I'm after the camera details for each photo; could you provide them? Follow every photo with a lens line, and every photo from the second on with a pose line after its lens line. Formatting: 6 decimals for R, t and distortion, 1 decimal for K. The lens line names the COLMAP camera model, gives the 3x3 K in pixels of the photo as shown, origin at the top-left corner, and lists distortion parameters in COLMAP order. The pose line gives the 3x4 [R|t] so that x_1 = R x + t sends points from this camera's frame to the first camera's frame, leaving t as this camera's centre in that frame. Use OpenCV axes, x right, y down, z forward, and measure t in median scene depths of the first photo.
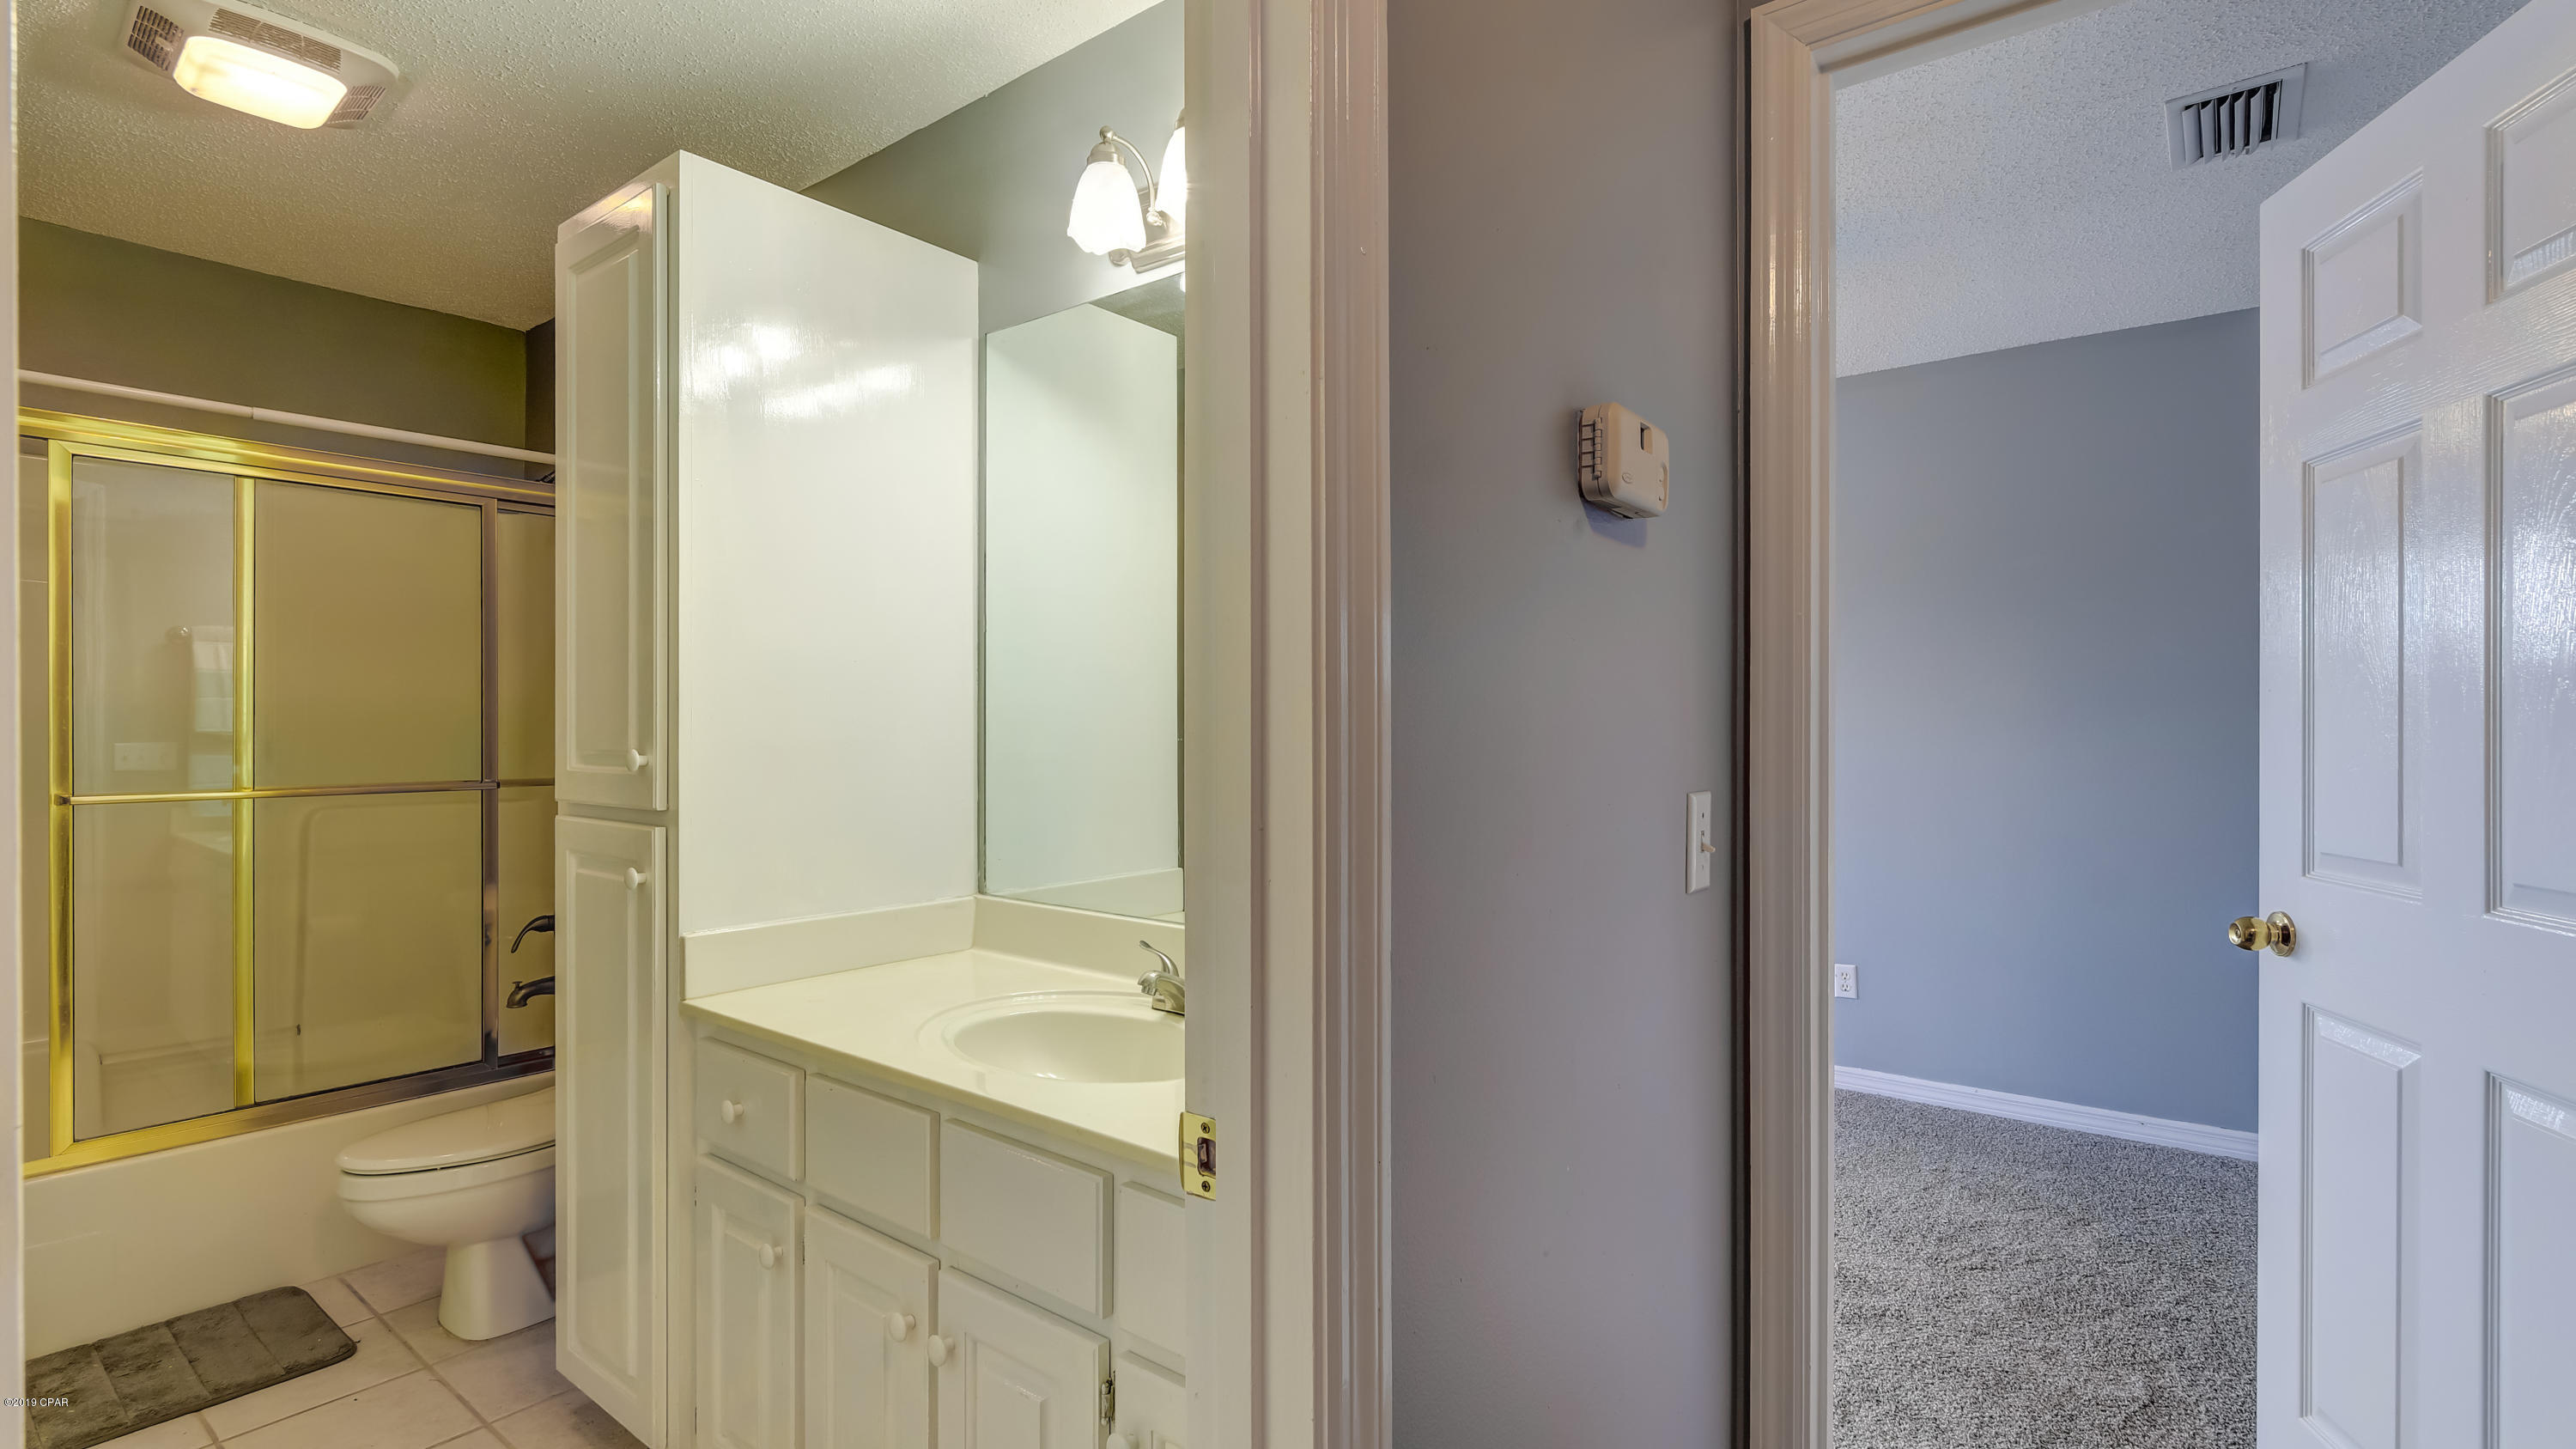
lens RADIAL K [[1144.6, 0, 1281.9], [0, 1144.6, 722.2], [0, 0, 1]] dist [-0.002633, 0.000719]
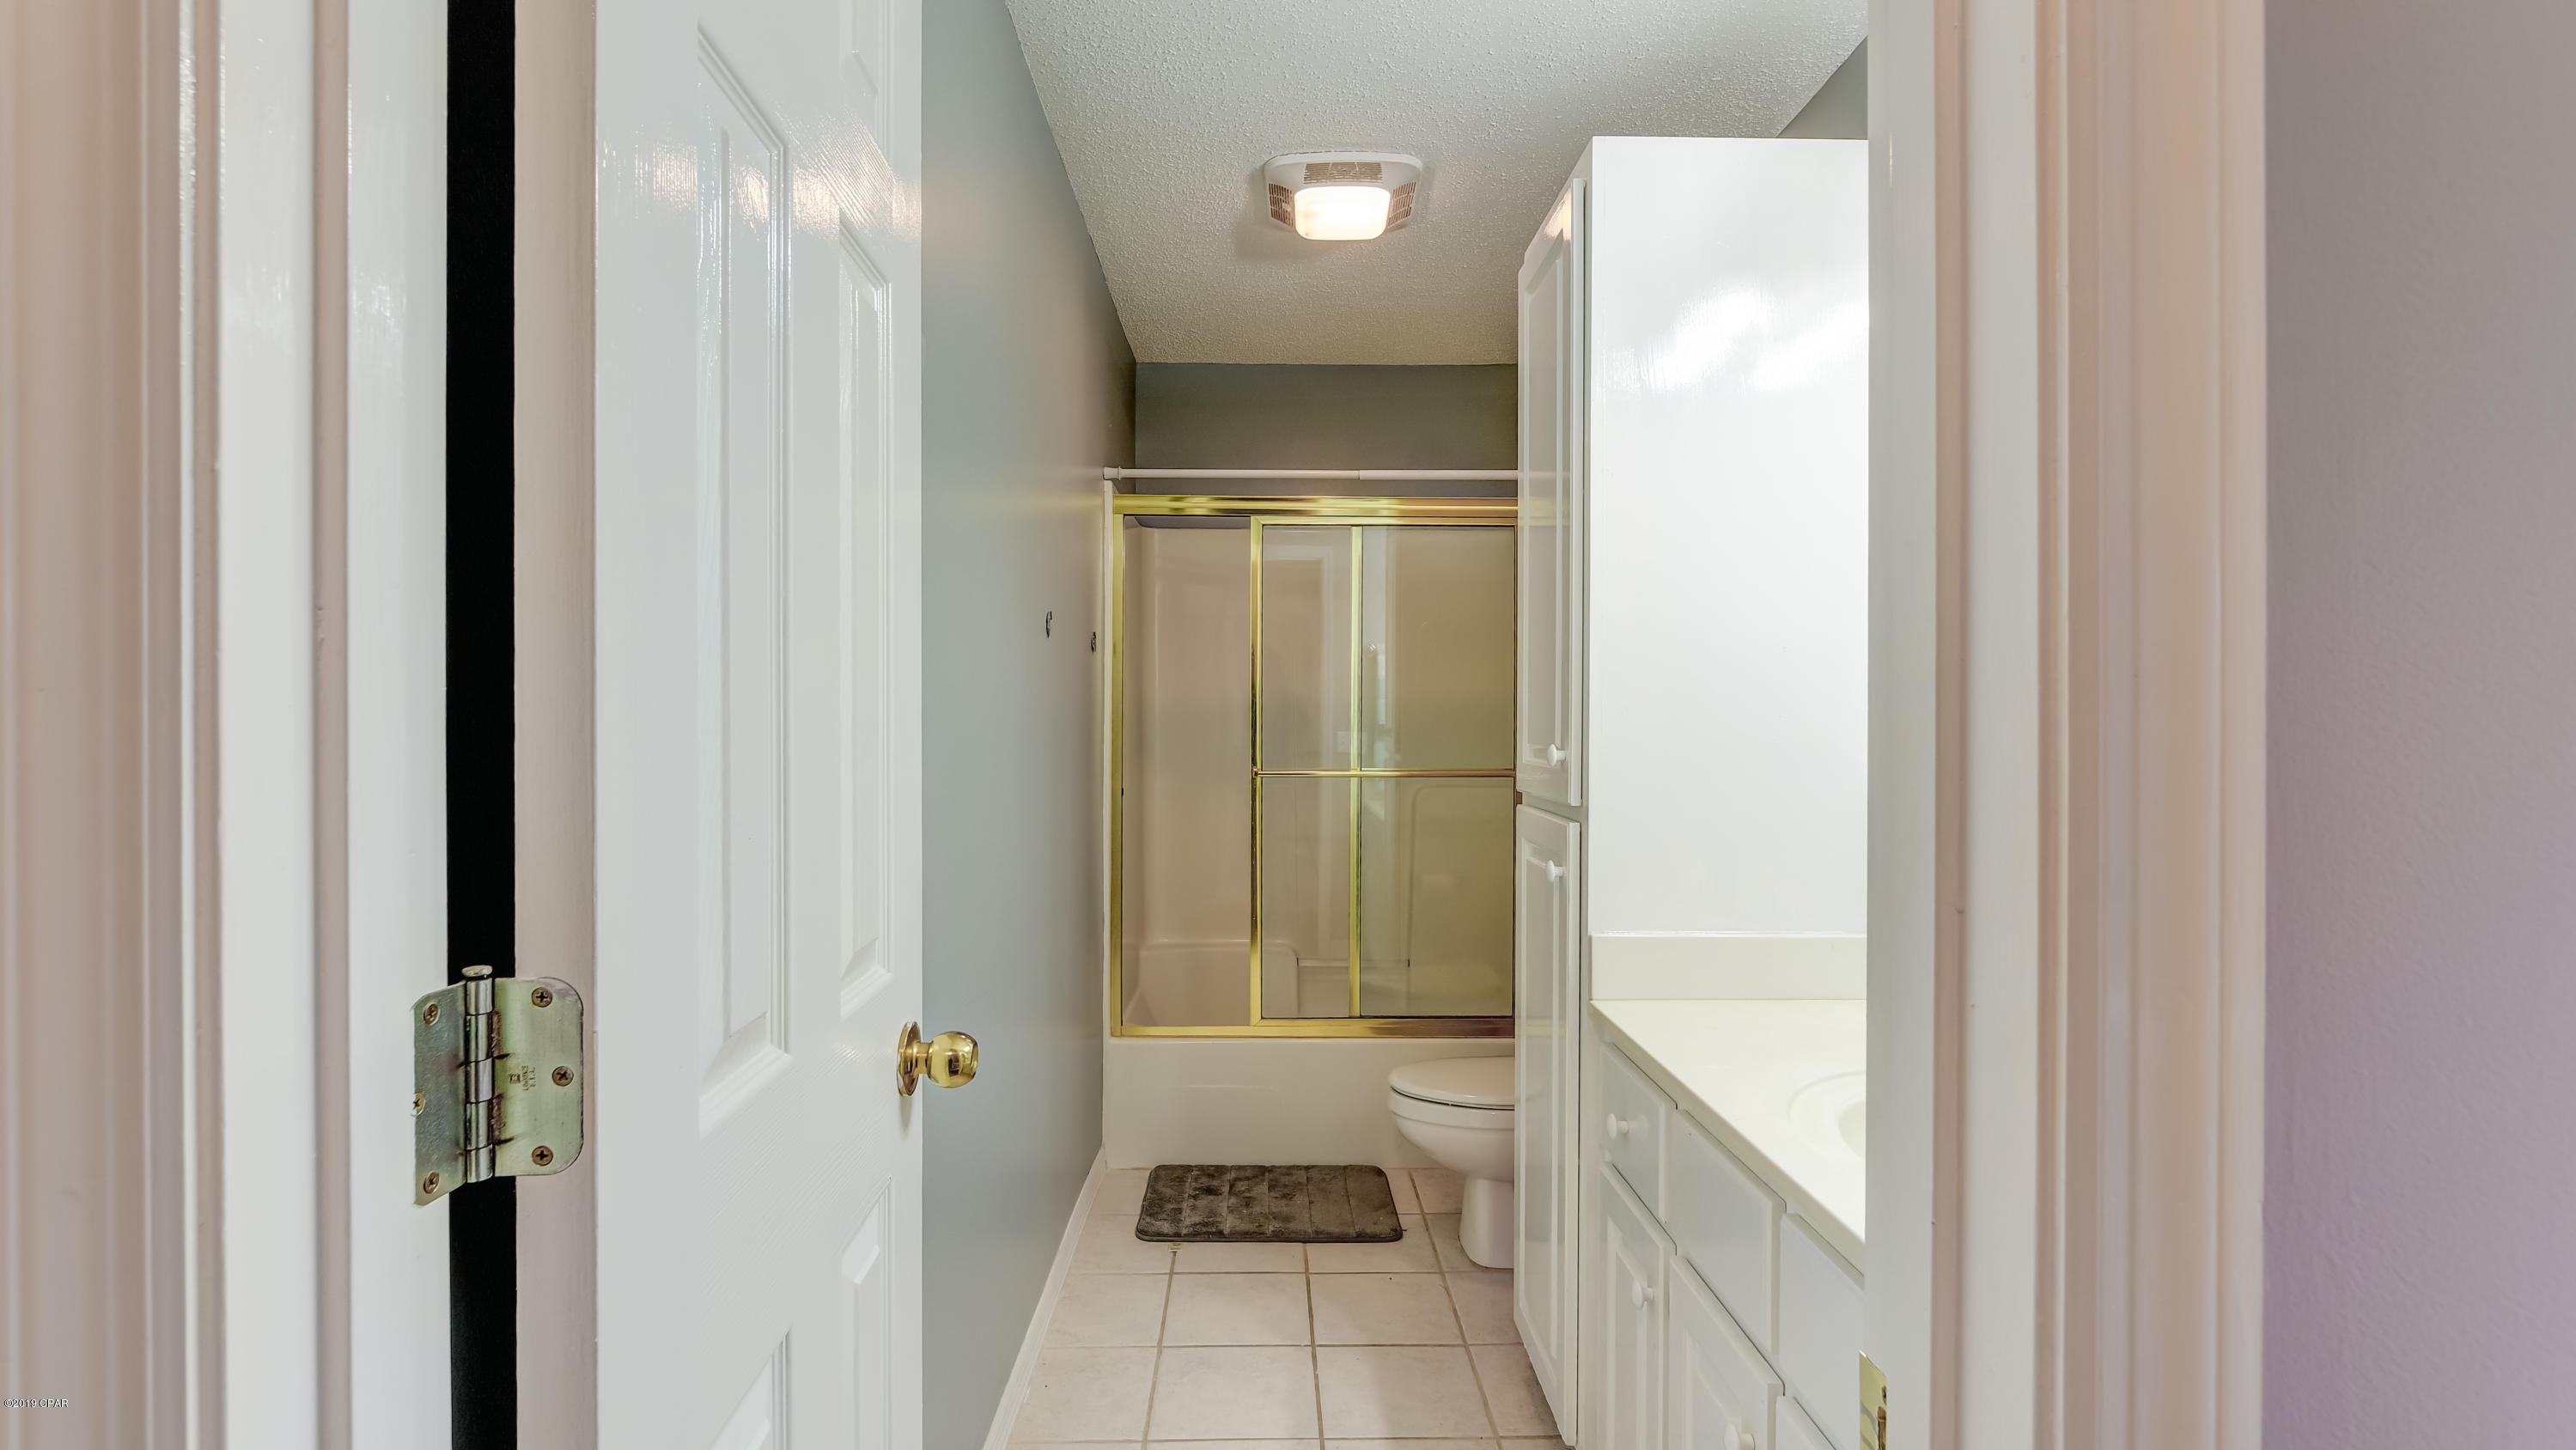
lens RADIAL K [[1174.0, 0, 1283.7], [0, 1174.0, 719.7], [0, 0, 1]] dist [-0.006357, -0.000835]
pose [[0.636098, 0.003338, -0.771601, 0.068338], [-0.002035, 0.999994, 0.002648, -0.000426], [0.771605, -0.000114, 0.636102, 0.121028]]
